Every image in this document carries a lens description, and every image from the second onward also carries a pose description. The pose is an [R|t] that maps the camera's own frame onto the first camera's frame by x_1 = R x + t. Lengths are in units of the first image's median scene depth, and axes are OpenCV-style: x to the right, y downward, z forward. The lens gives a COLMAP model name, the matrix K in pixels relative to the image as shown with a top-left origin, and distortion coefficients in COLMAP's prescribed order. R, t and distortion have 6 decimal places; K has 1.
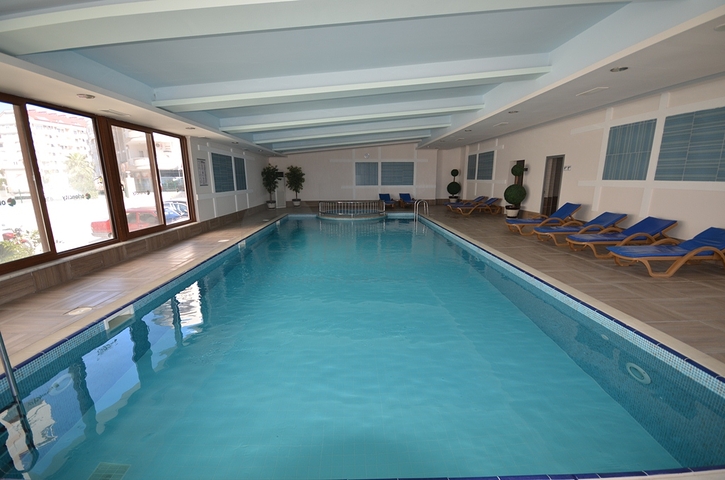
lens RADIAL K [[317.2, 0, 361.7], [0, 317.2, 249.6], [0, 0, 1]] dist [-0.001664, -0.000068]
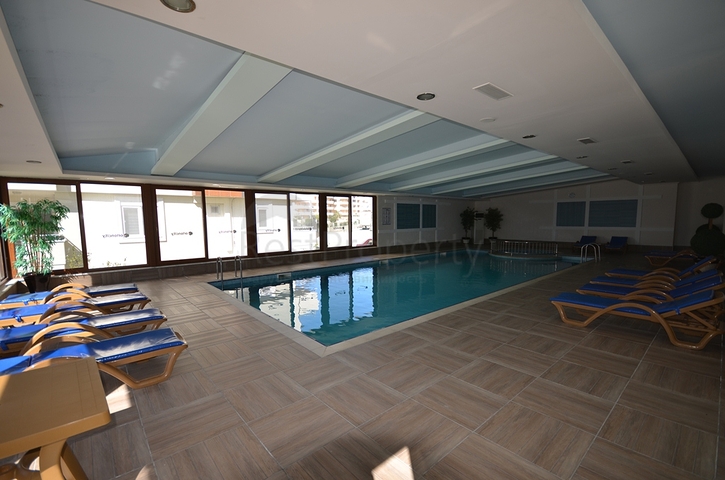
lens RADIAL K [[317.2, 0, 361.7], [0, 317.2, 249.6], [0, 0, 1]] dist [-0.001664, -0.000068]
pose [[0.644602, 0.077182, -0.760612, 0.368493], [-0.163099, 0.985870, -0.038183, 0.000041], [0.746918, 0.148668, 0.648083, -0.052705]]
